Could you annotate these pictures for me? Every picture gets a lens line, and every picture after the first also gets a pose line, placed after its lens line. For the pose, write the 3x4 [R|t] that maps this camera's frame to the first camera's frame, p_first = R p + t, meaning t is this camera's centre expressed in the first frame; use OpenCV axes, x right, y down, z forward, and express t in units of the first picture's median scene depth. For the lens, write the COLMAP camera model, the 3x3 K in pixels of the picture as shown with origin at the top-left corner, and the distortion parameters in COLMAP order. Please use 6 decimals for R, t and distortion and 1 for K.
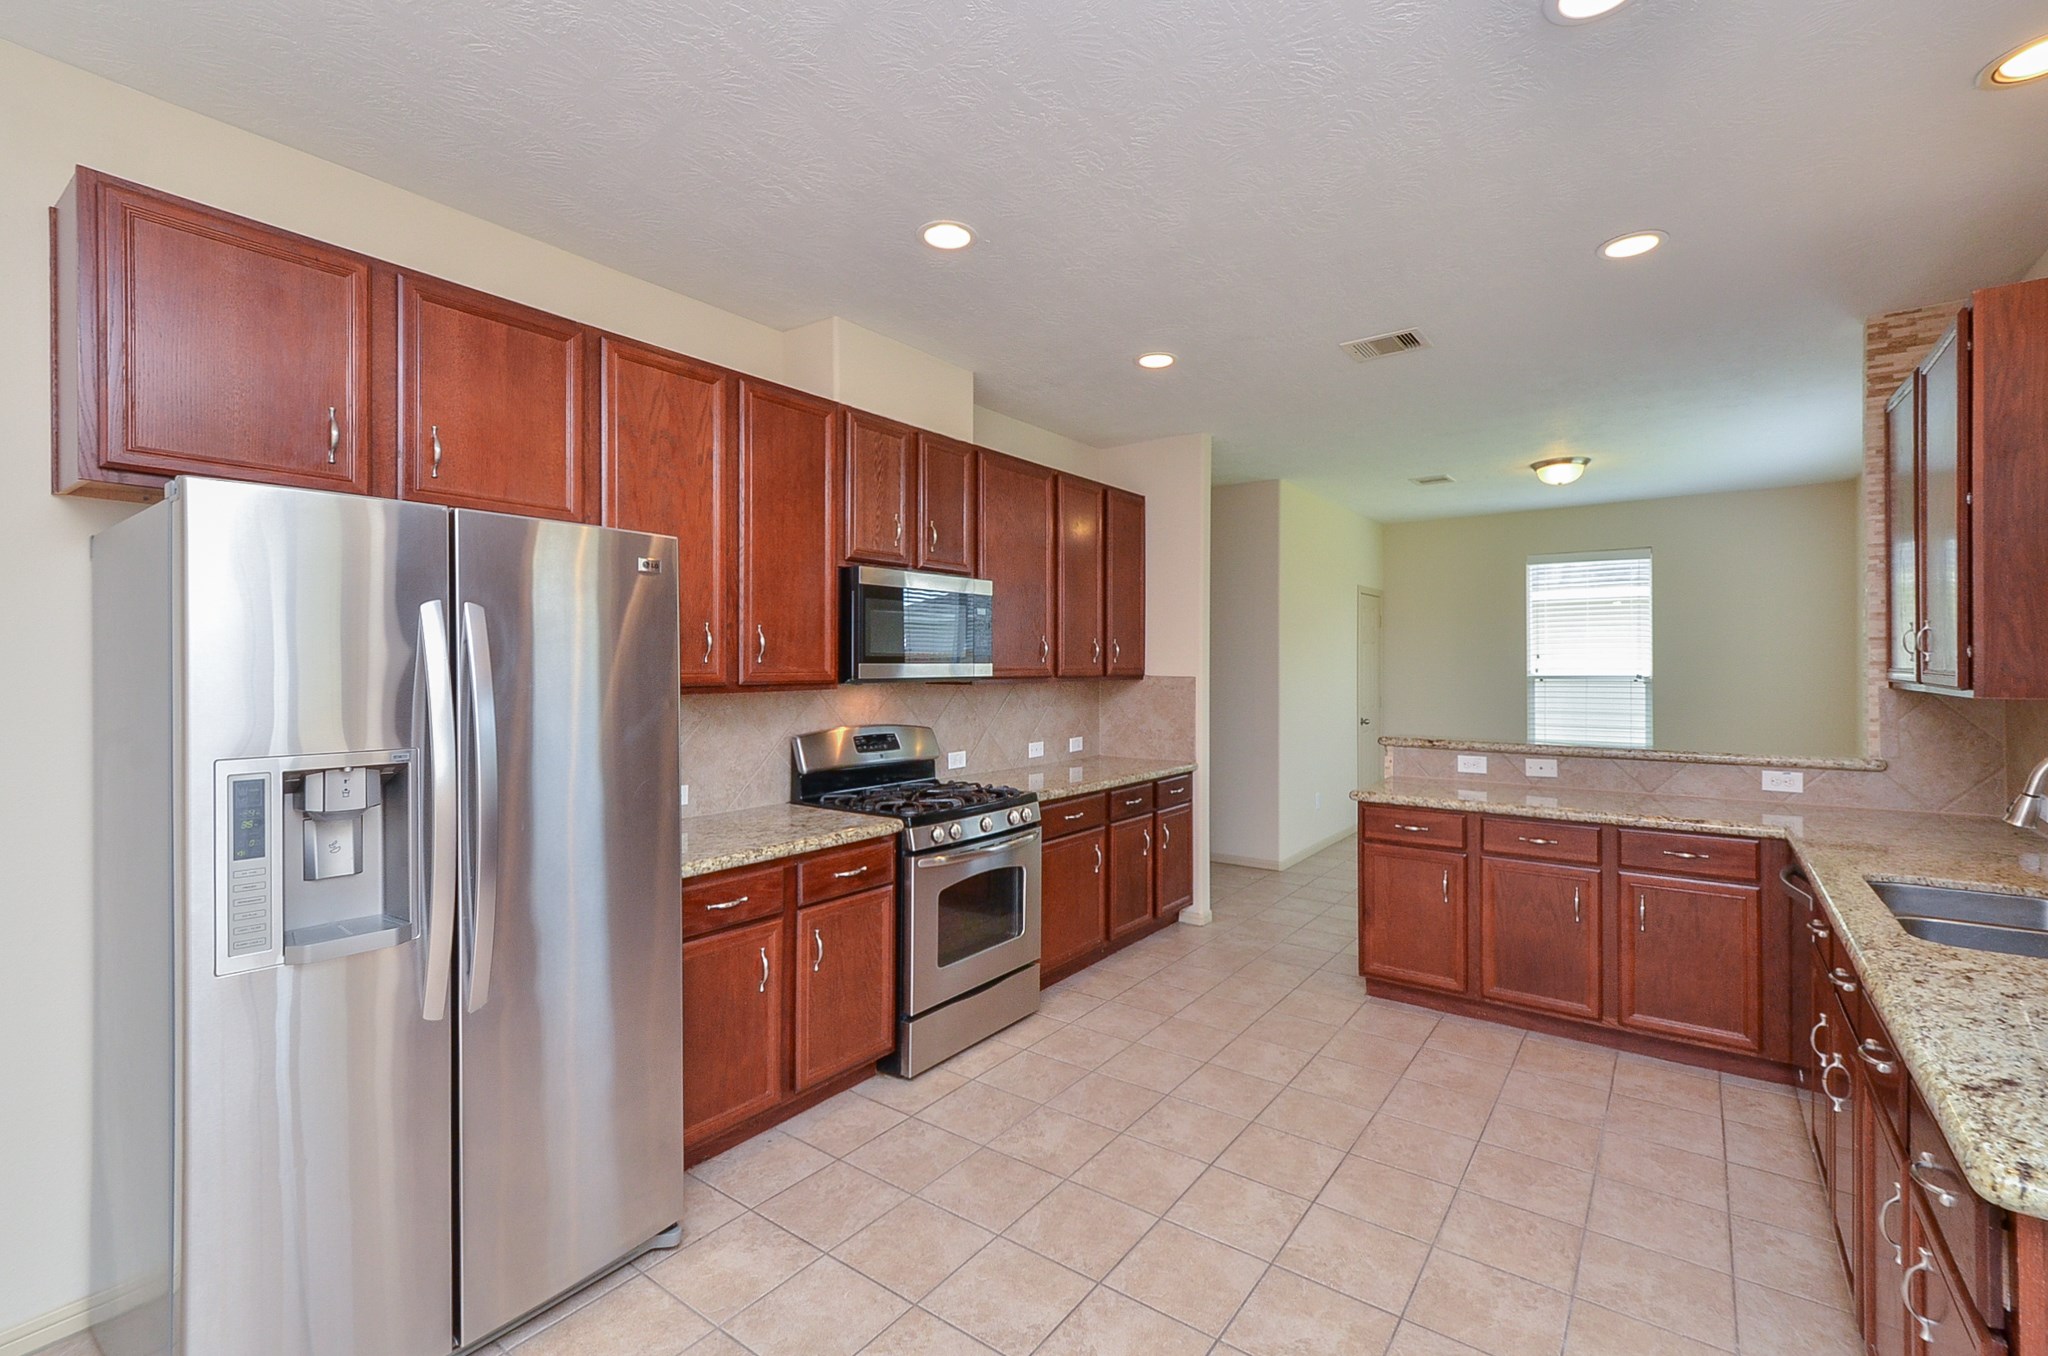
lens RADIAL K [[883.0, 0, 1052.7], [0, 883.0, 663.5], [0, 0, 1]] dist [0.015489, -0.006808]
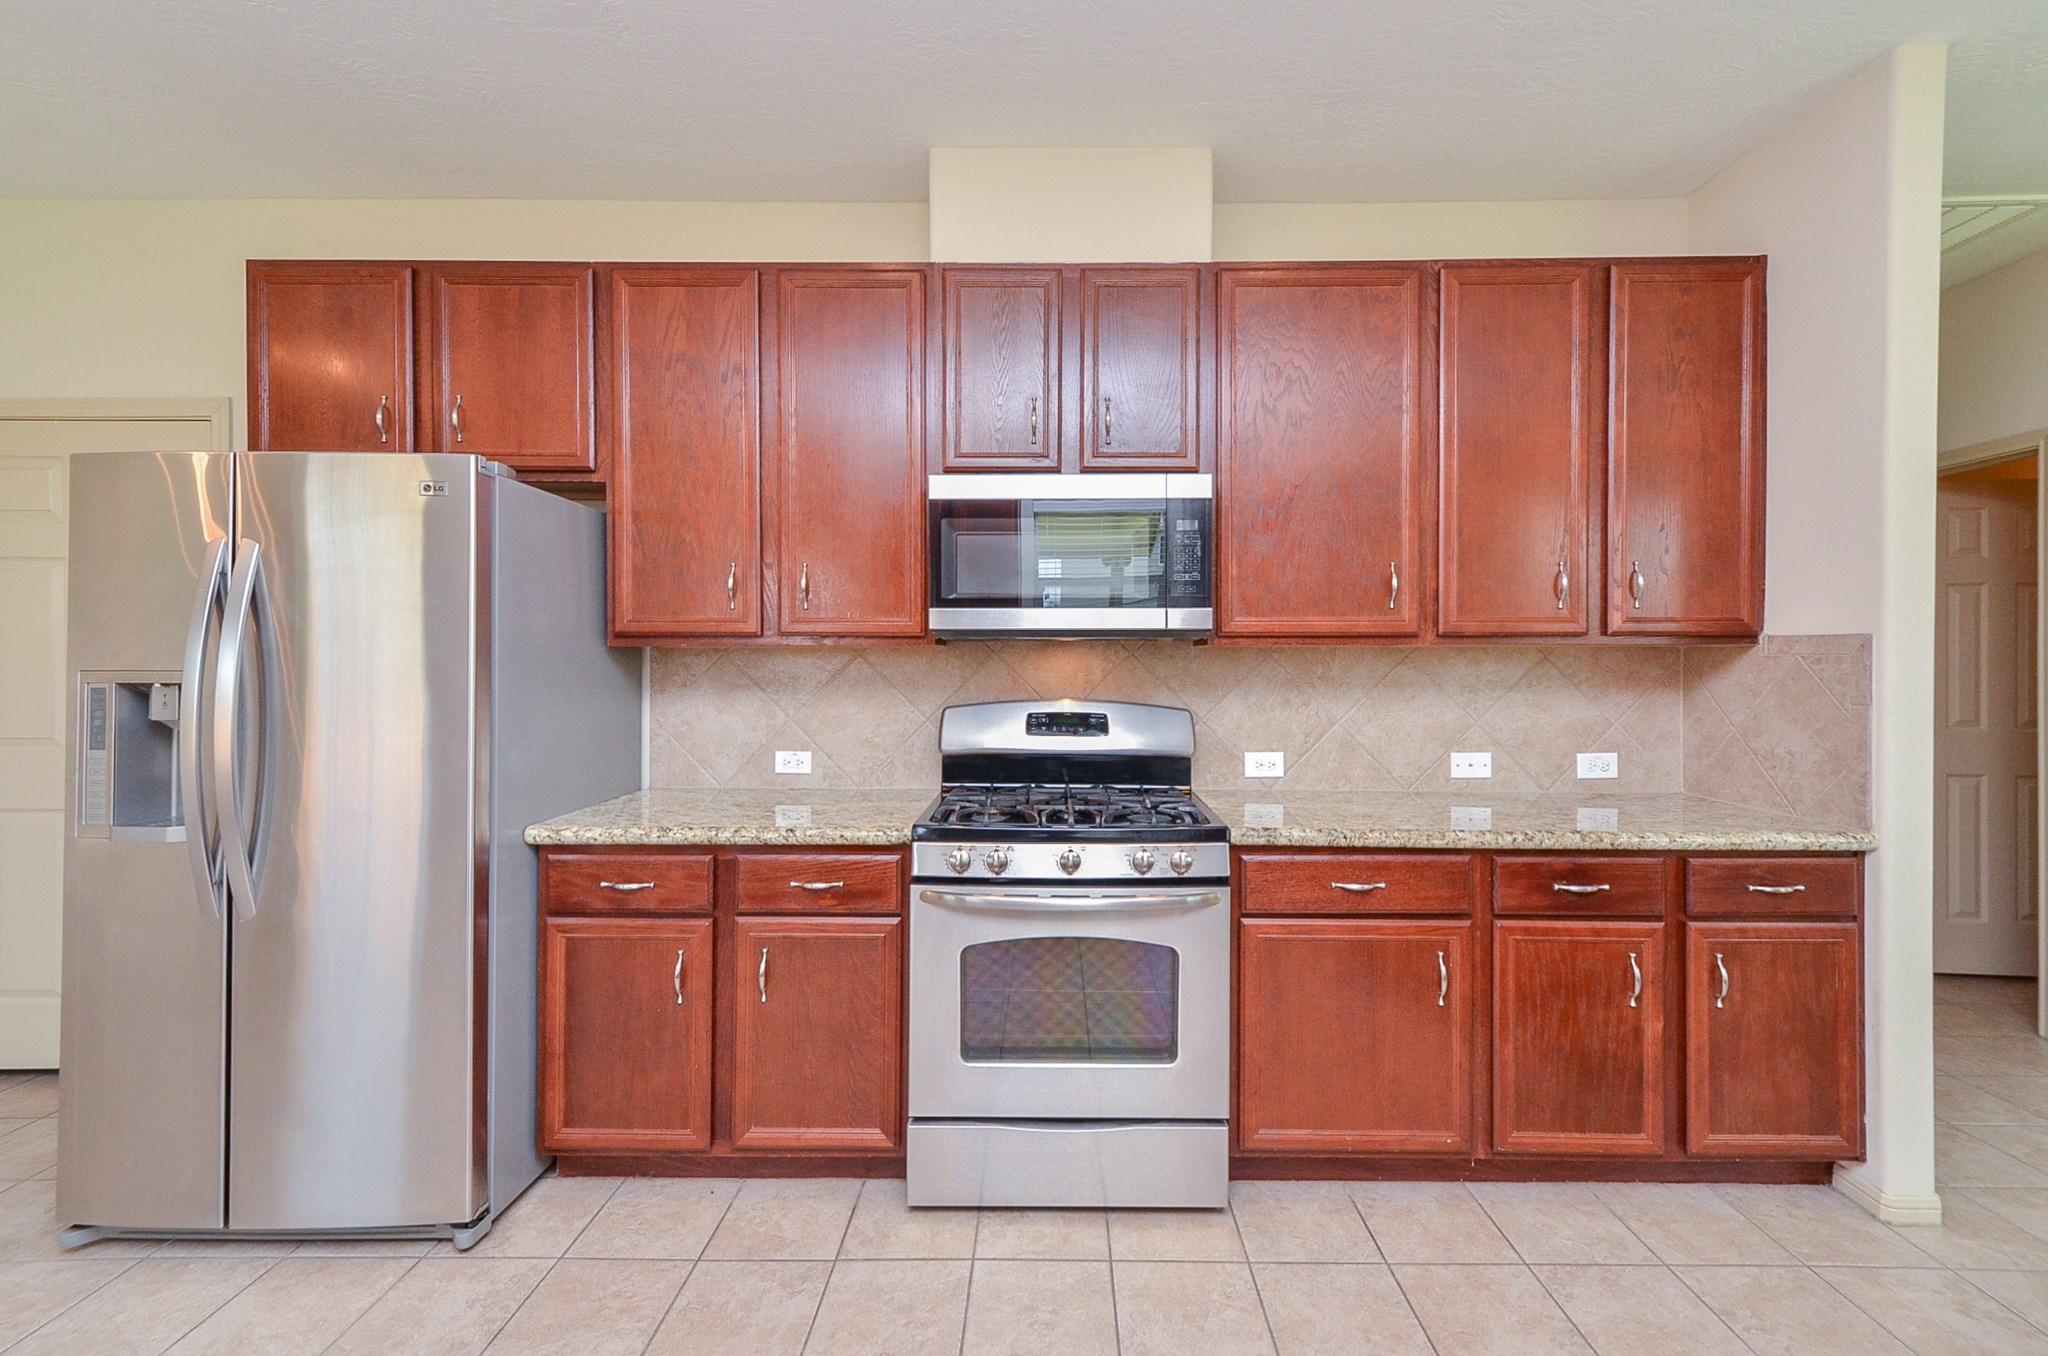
lens RADIAL K [[883.0, 0, 1052.7], [0, 883.0, 663.5], [0, 0, 1]] dist [0.015489, -0.006808]
pose [[0.577577, 0.002144, -0.816333, 0.385709], [-0.000085, 0.999997, 0.002566, 0.038983], [0.816336, -0.001413, 0.577575, 0.579407]]
